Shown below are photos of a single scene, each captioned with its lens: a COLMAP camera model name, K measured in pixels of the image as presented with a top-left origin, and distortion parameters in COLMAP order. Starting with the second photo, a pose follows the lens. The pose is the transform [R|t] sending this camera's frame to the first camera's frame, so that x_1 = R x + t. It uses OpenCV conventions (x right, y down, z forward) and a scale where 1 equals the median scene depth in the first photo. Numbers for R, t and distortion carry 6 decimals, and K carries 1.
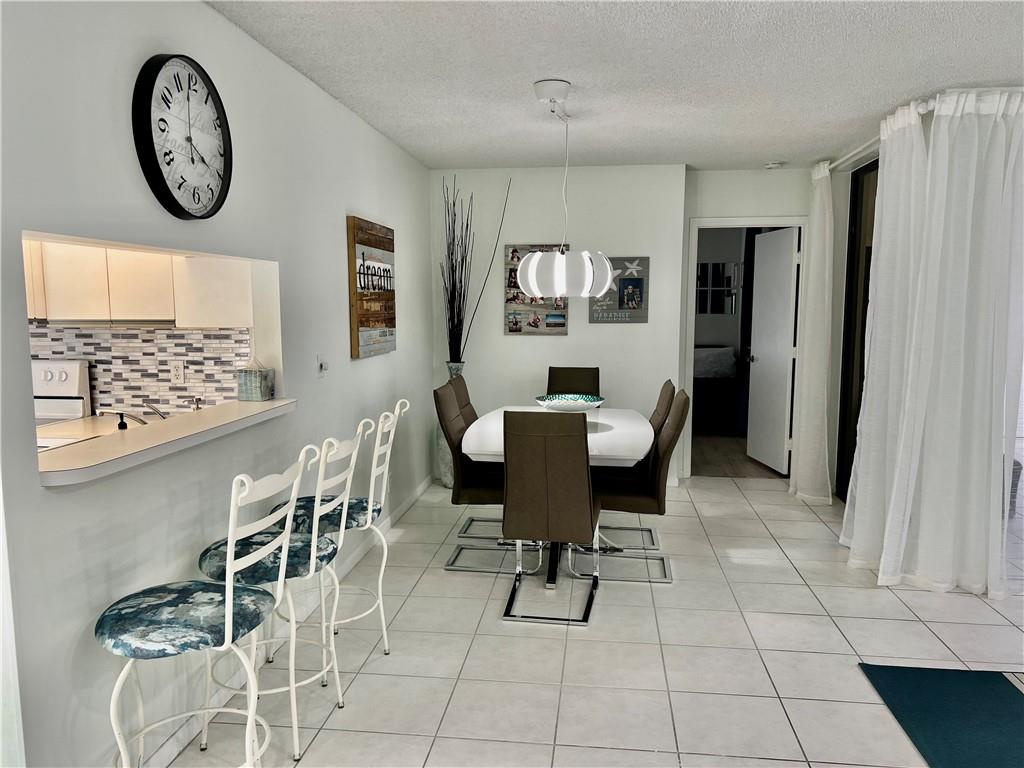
lens RADIAL K [[766.2, 0, 514.6], [0, 766.2, 393.3], [0, 0, 1]] dist [0.064396, -0.076837]
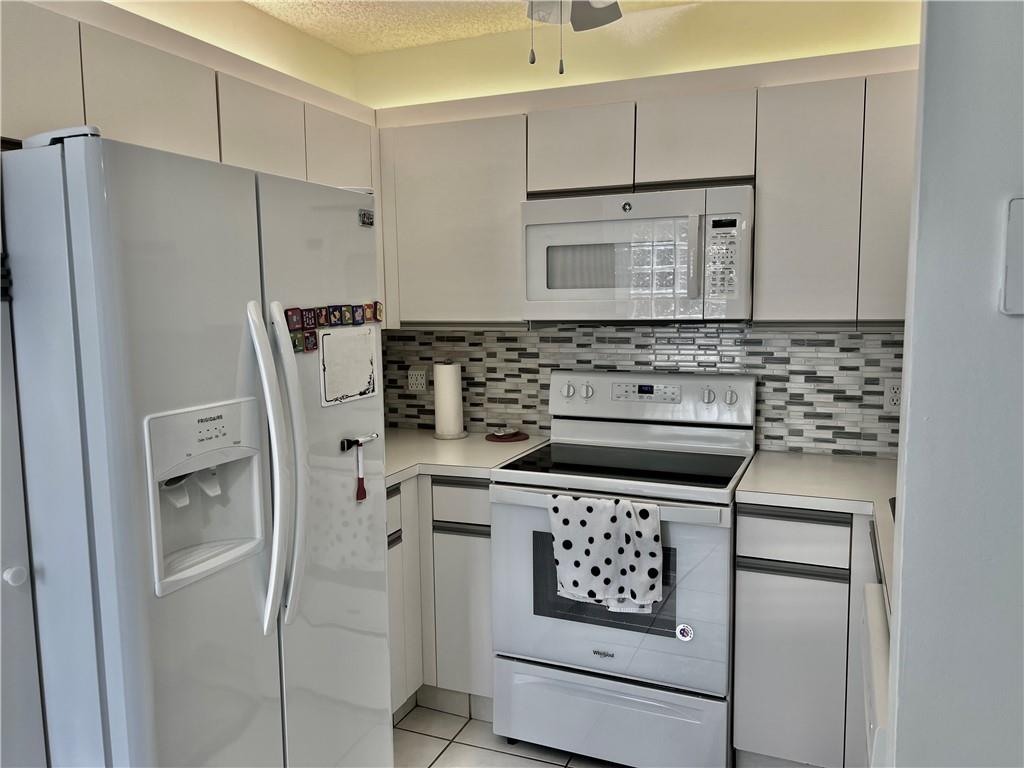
lens RADIAL K [[766.2, 0, 528.5], [0, 766.2, 379.9], [0, 0, 1]] dist [0.064396, -0.076837]
pose [[0.962842, 0.018299, -0.269445, -0.559317], [-0.021980, 0.999702, -0.010653, -0.026247], [0.269169, 0.016179, 0.962957, 0.245998]]
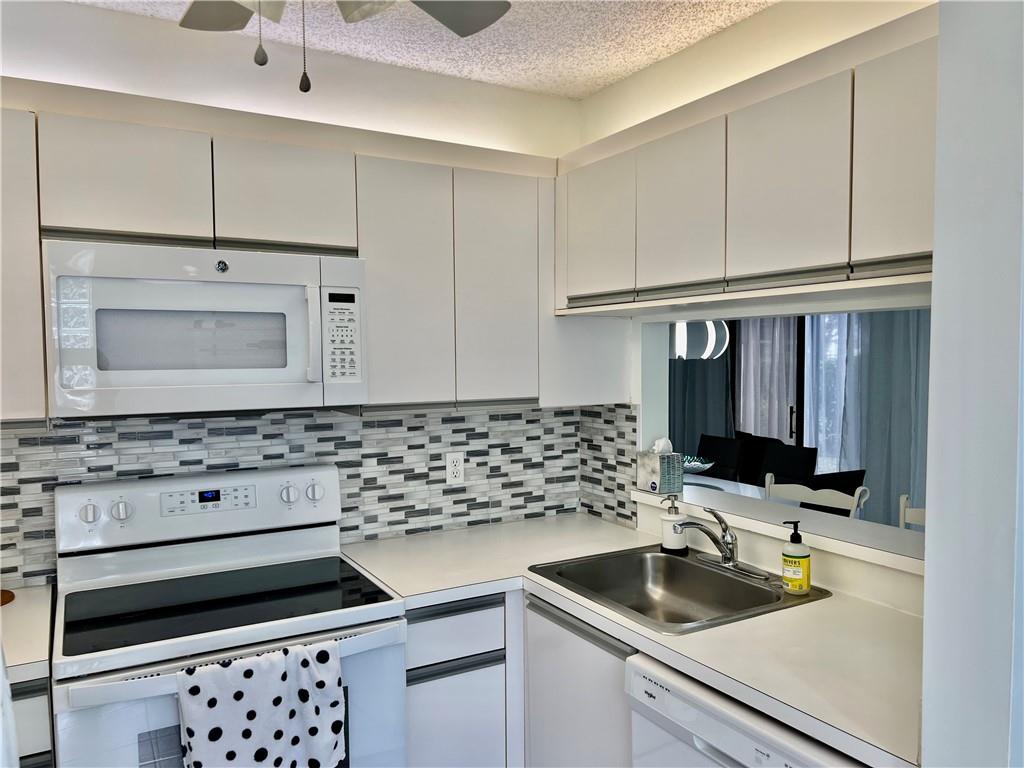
lens RADIAL K [[766.2, 0, 526.8], [0, 766.2, 394.6], [0, 0, 1]] dist [0.064396, -0.076837]
pose [[0.794883, -0.036784, 0.605647, -0.809041], [0.076119, 0.996320, -0.039392, -0.062374], [-0.601969, 0.077414, 0.794758, 0.375706]]
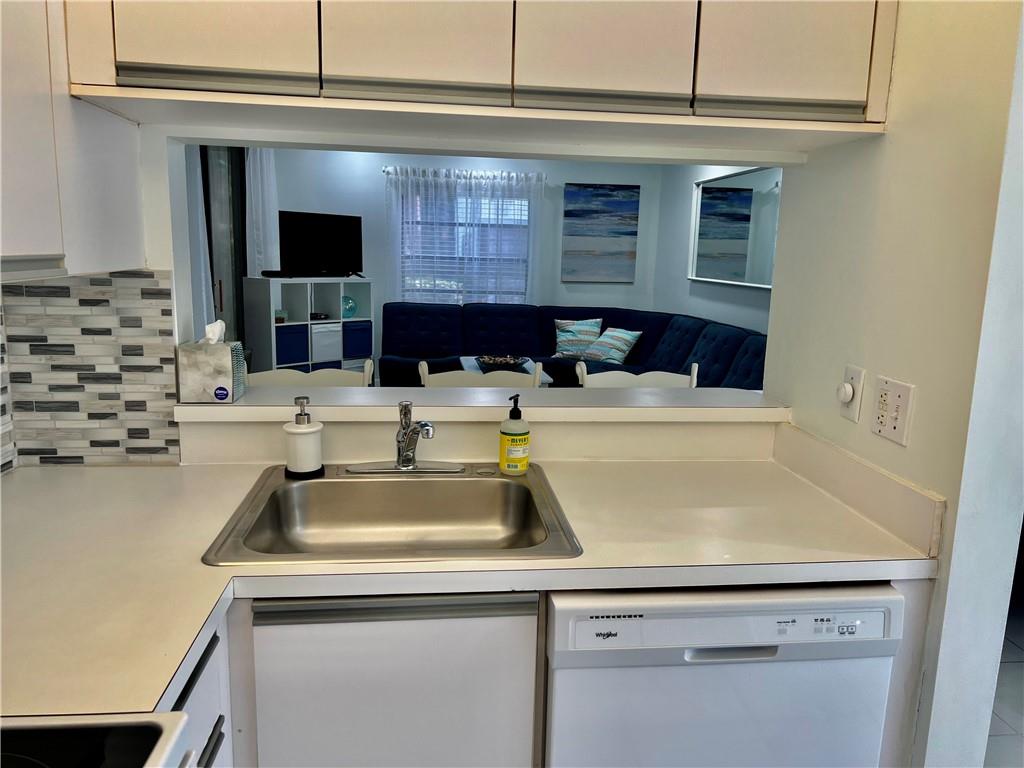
lens RADIAL K [[766.2, 0, 513.1], [0, 766.2, 389.9], [0, 0, 1]] dist [0.064396, -0.076837]
pose [[-0.226829, -0.182679, 0.956649, -0.786050], [0.088953, 0.974260, 0.207133, -0.081199], [-0.969864, 0.132081, -0.204741, 0.786001]]
